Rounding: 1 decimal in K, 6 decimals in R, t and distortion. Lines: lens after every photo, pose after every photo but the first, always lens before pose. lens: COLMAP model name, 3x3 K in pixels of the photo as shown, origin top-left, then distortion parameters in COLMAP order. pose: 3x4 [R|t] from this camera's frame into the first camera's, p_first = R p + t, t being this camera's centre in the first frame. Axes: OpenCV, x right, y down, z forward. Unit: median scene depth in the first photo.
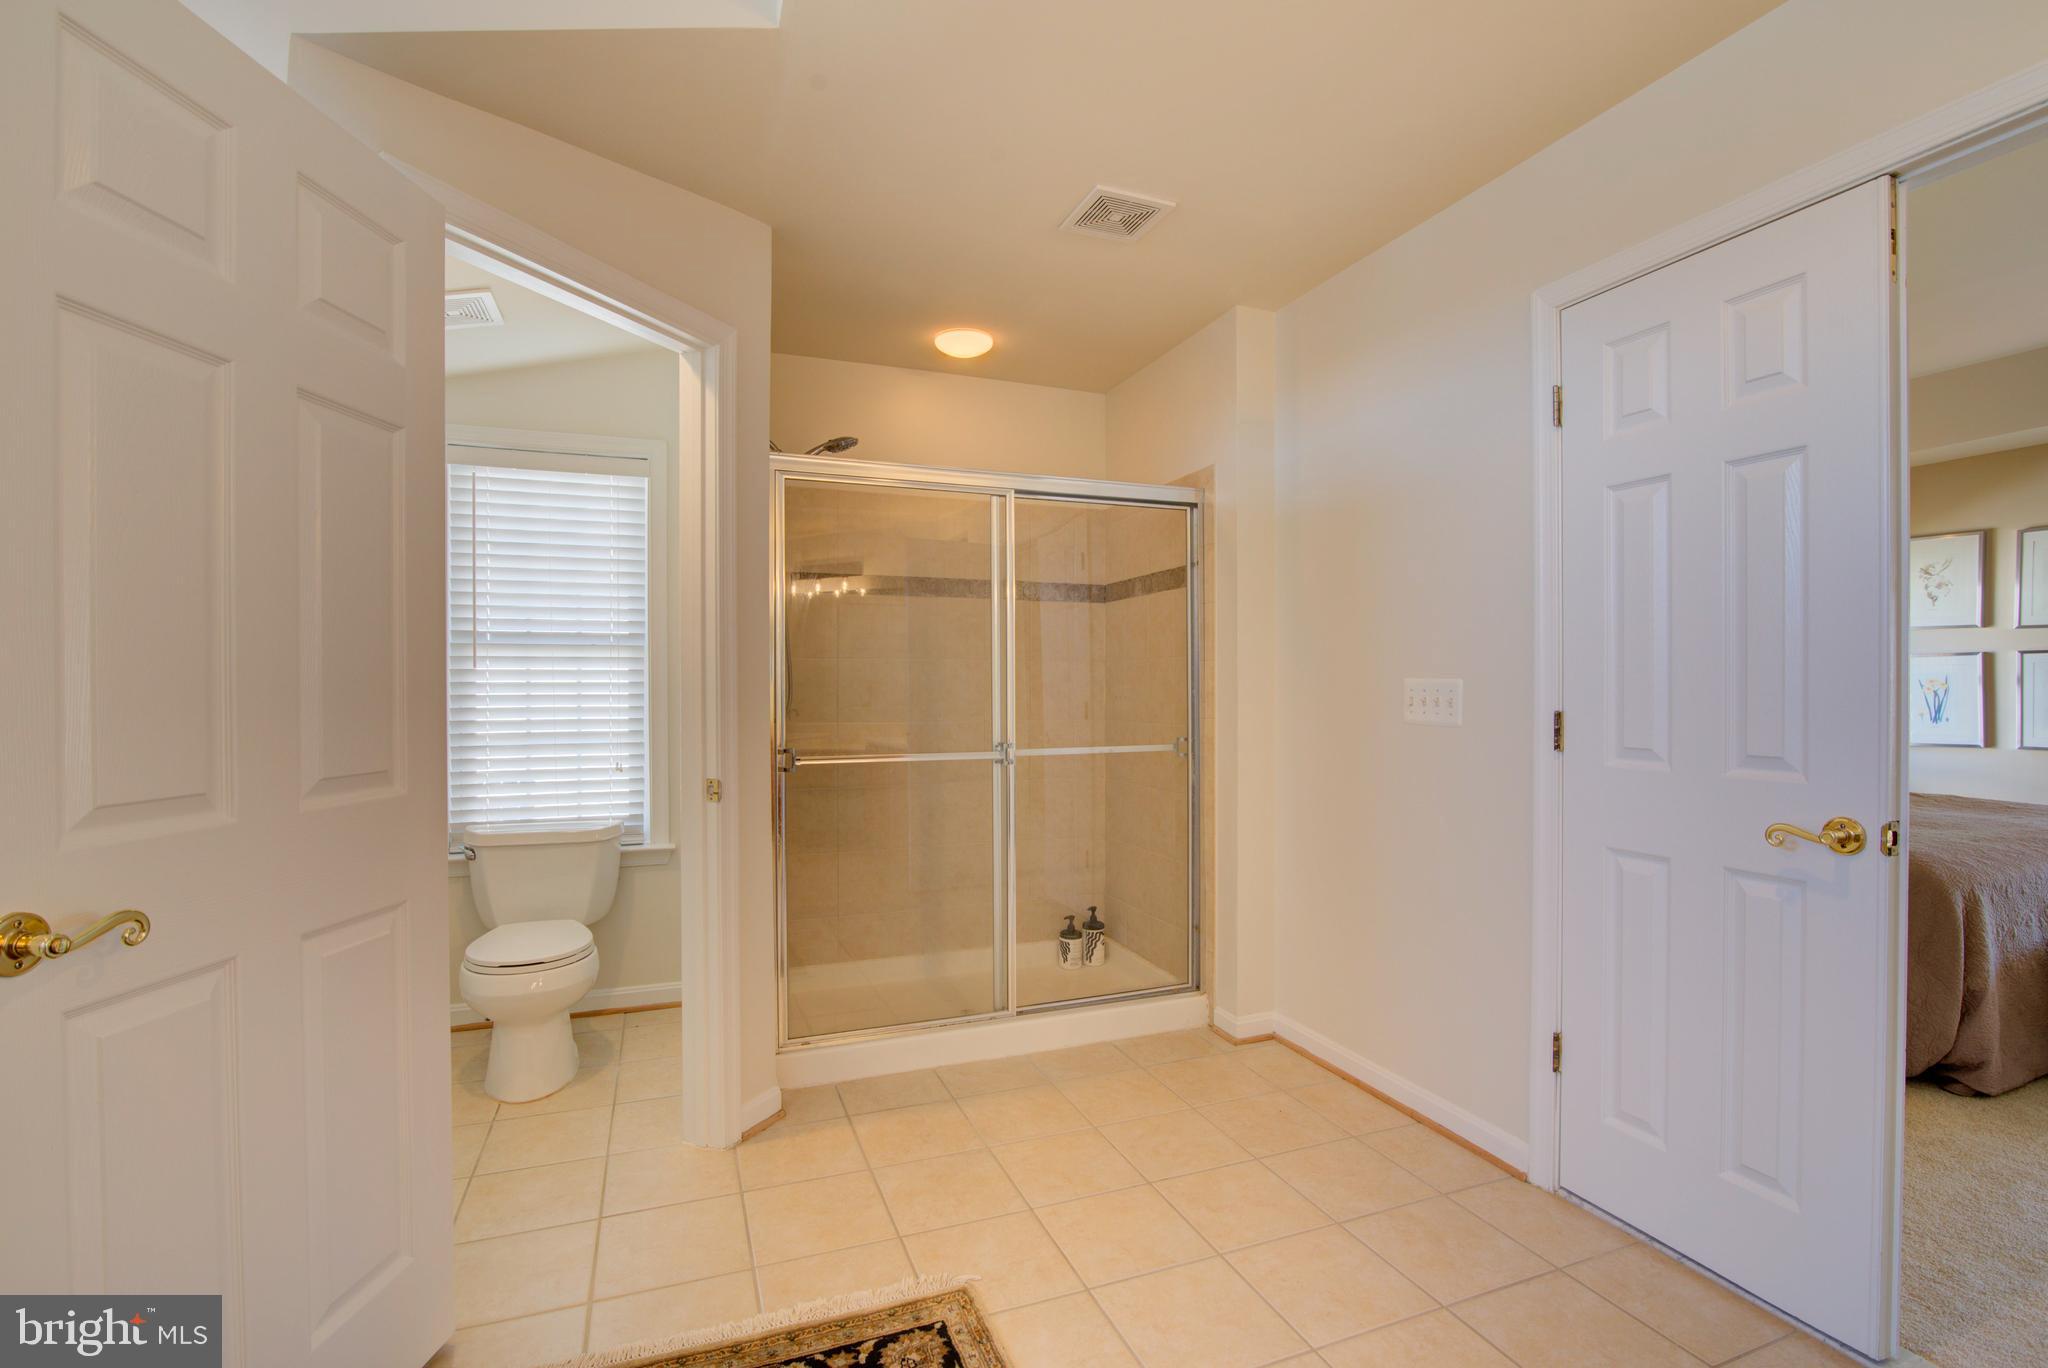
lens RADIAL K [[930.9, 0, 1024.6], [0, 930.9, 690.0], [0, 0, 1]] dist [-0.009934, -0.000836]
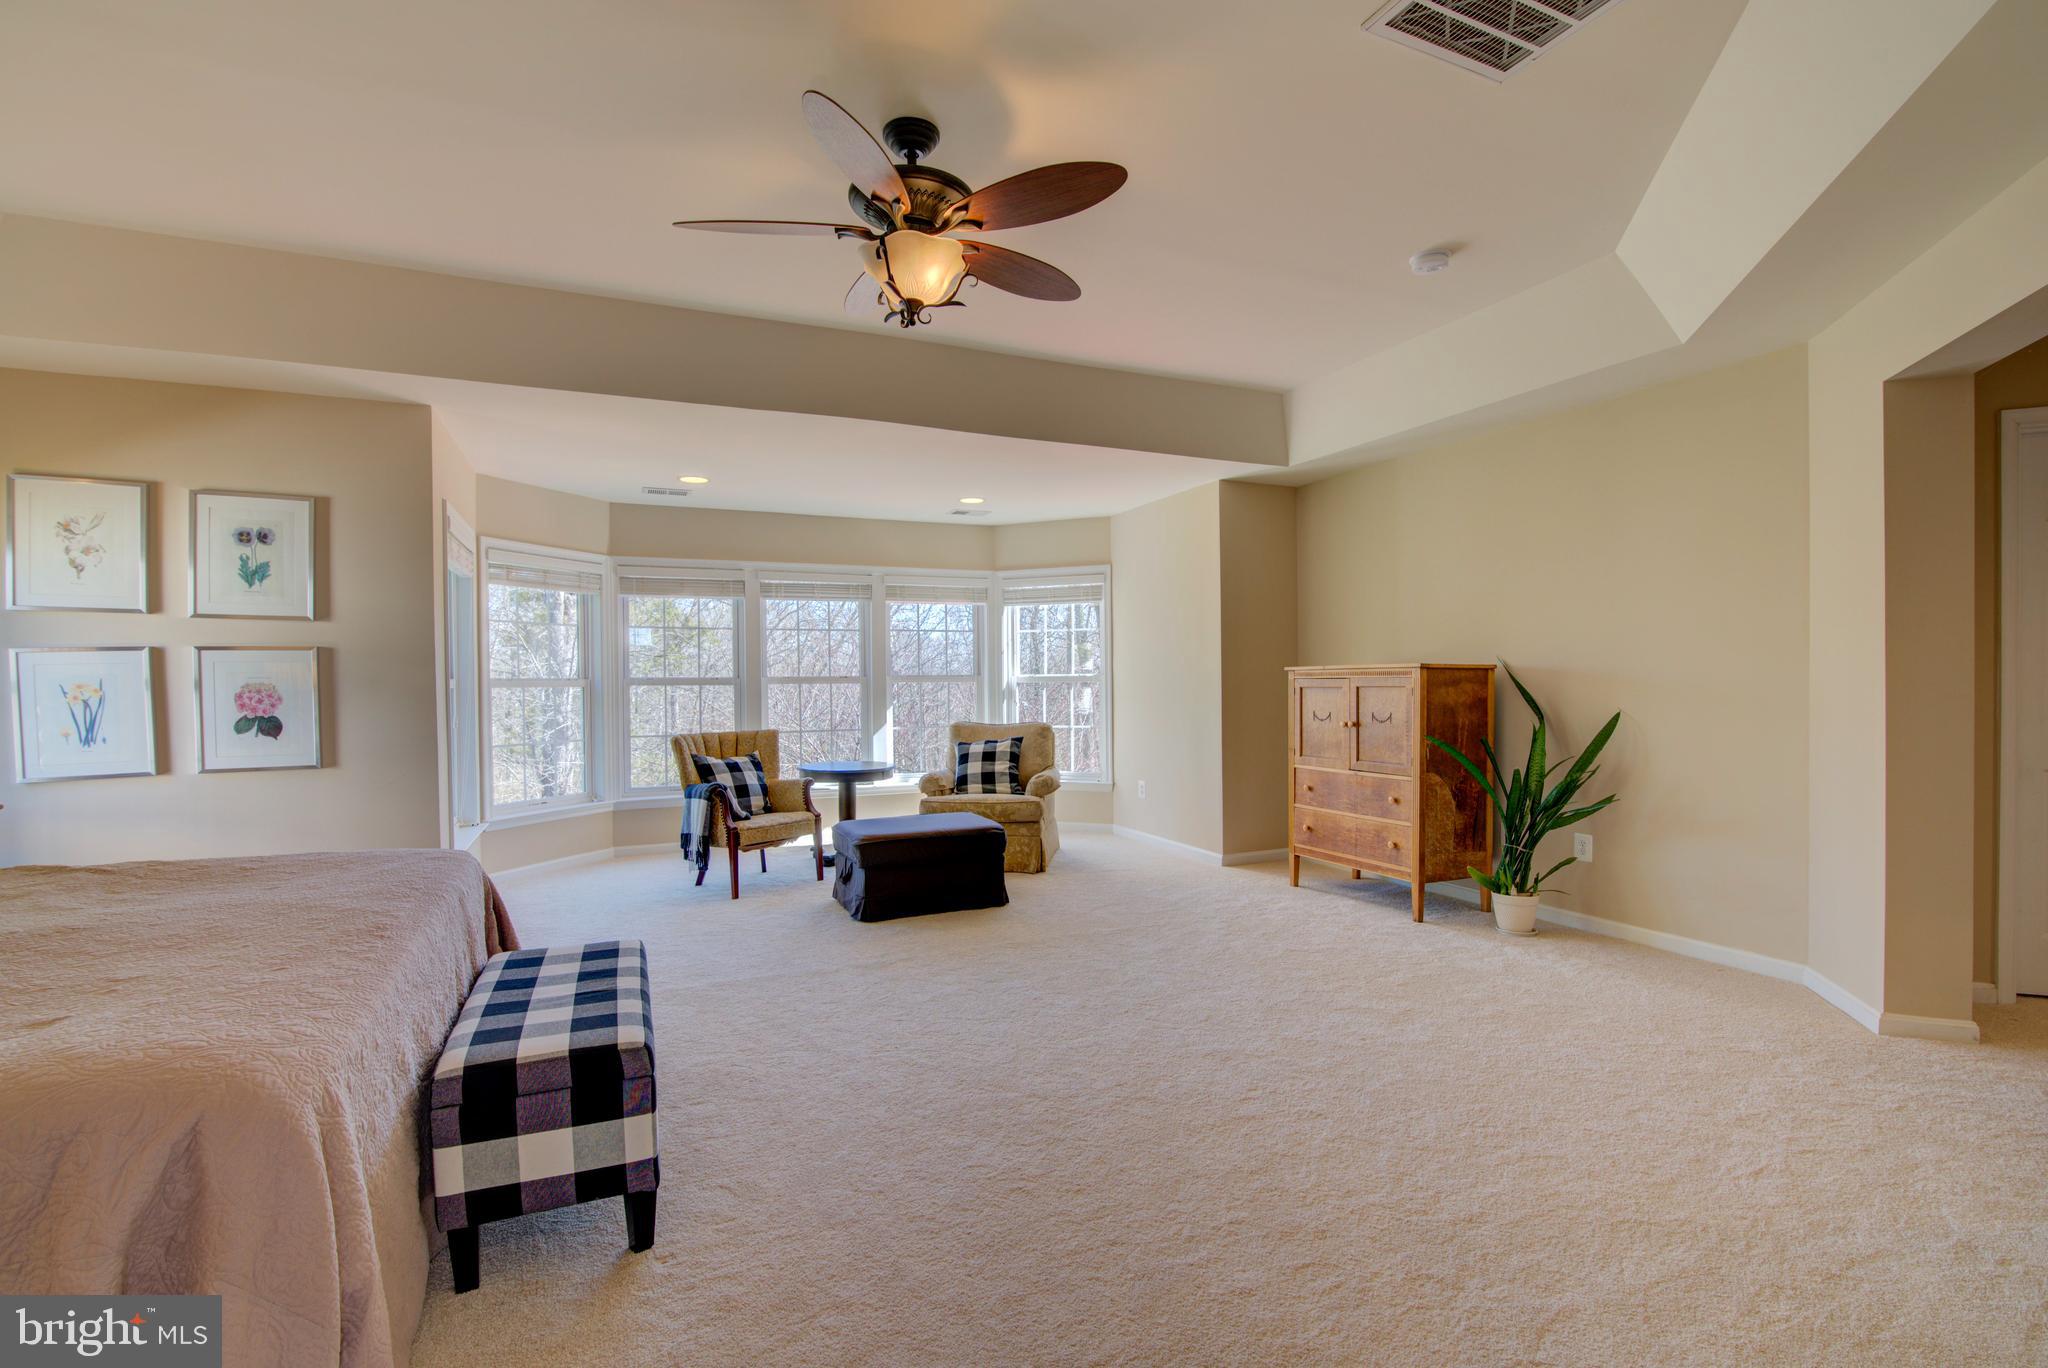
lens RADIAL K [[930.9, 0, 1022.1], [0, 930.9, 697.2], [0, 0, 1]] dist [-0.009934, -0.000836]
pose [[-0.049206, -0.016947, 0.998645, 0.264690], [0.017023, 0.999697, 0.017804, -0.001897], [-0.998644, 0.017876, -0.048902, 0.335442]]
